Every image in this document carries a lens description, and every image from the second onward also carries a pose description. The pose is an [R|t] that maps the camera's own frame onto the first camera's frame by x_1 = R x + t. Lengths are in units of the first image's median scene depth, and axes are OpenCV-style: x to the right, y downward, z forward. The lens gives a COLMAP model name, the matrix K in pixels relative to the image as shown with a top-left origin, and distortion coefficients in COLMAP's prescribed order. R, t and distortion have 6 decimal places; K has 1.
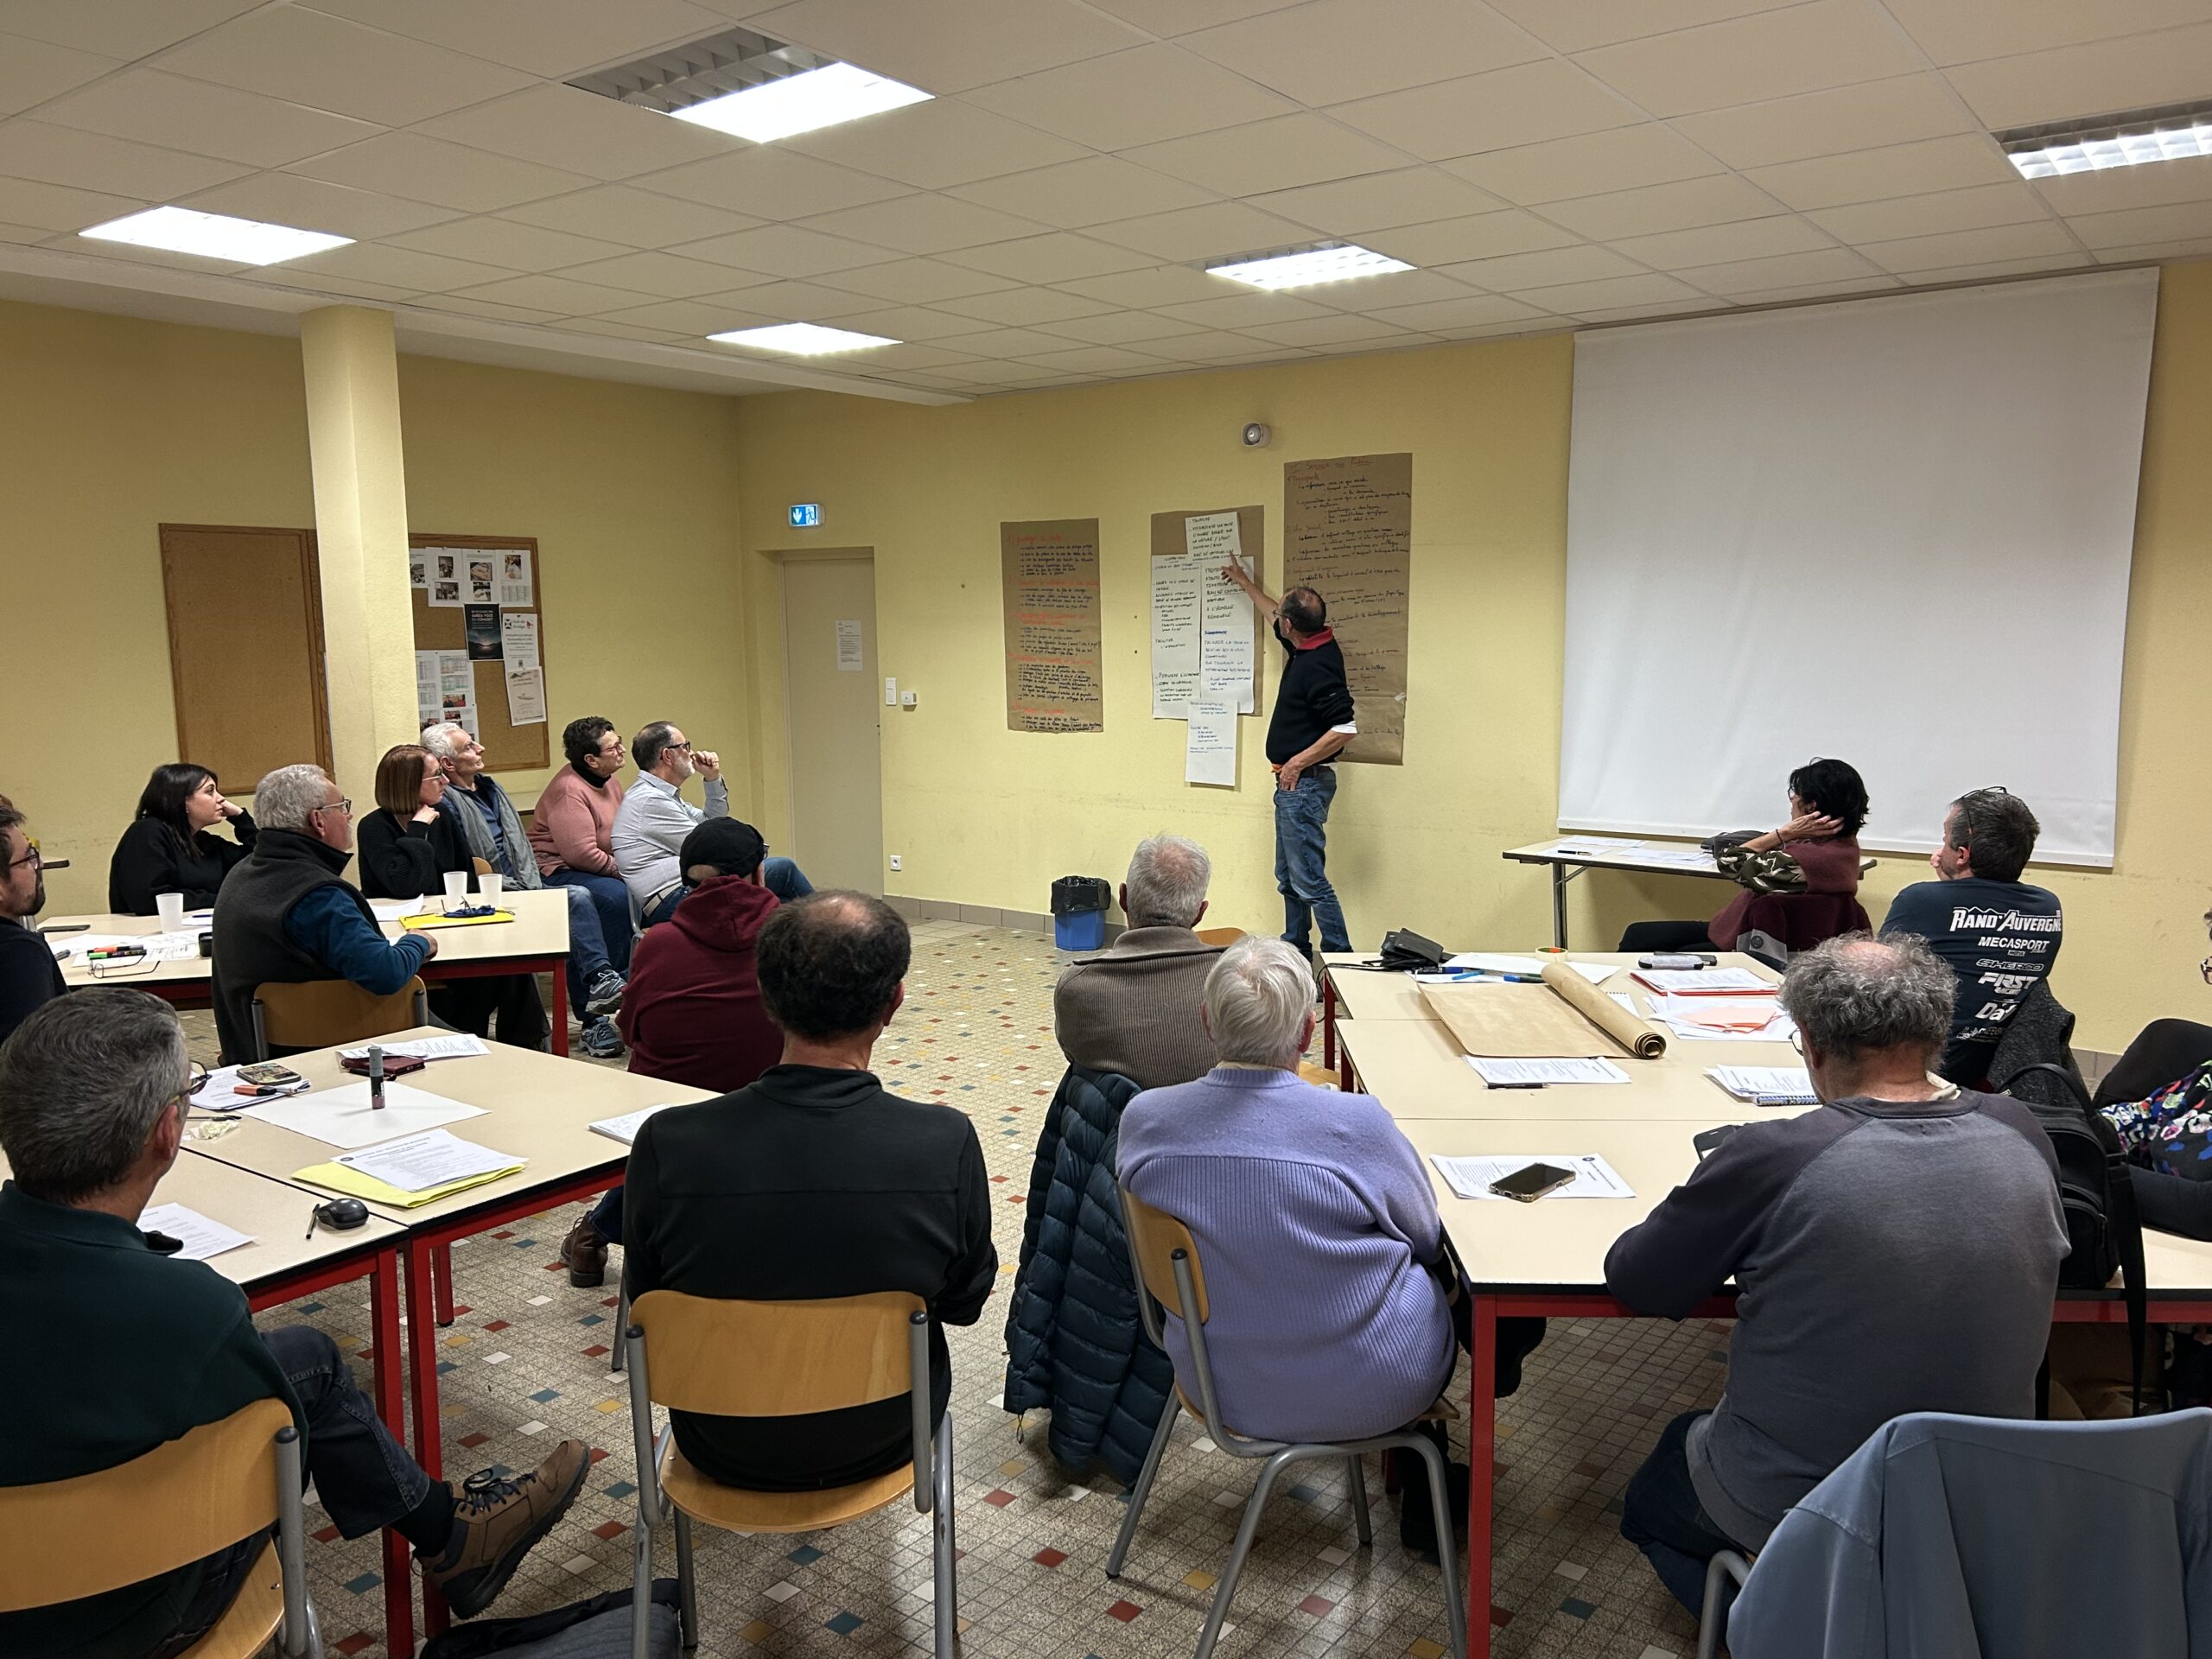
lens RADIAL K [[1688.3, 0, 1106.0], [0, 1688.3, 829.5], [0, 0, 1]] dist [0.005646, 0.001756]
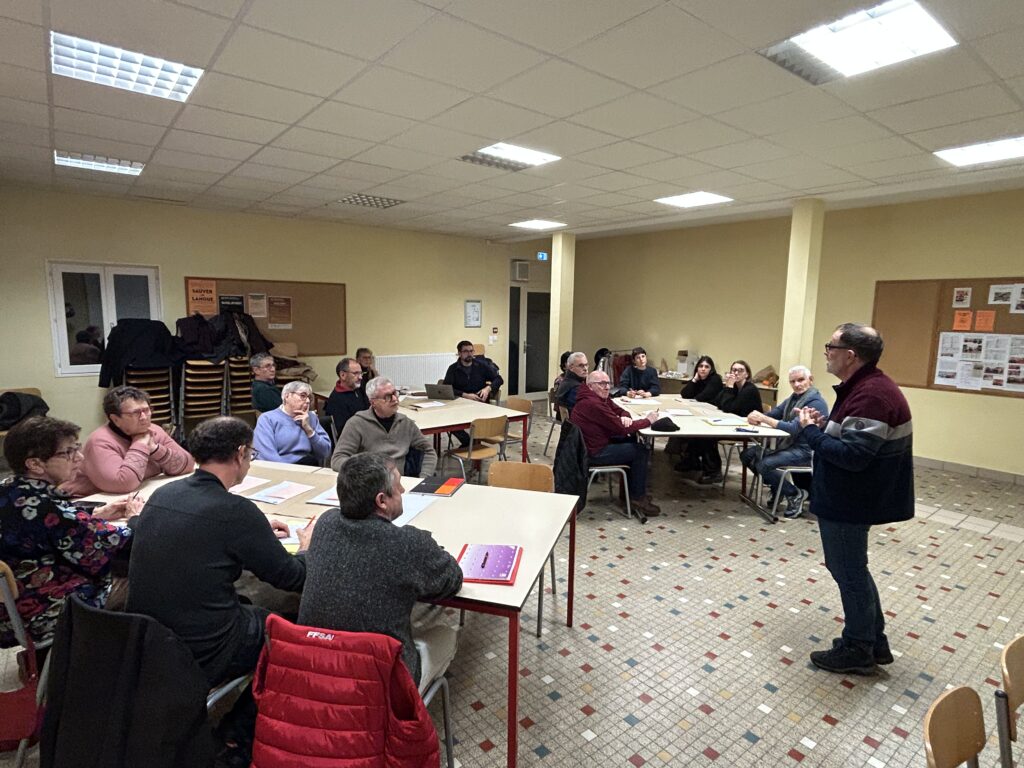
lens RADIAL K [[557.2, 0, 512.0], [0, 557.2, 384.0], [0, 0, 1]] dist [-0.000288, 0.000131]
pose [[-0.265711, 0.131459, -0.955048, 0.556361], [-0.132424, 0.976292, 0.171225, -0.113340], [0.954914, 0.171968, -0.242003, 0.818122]]
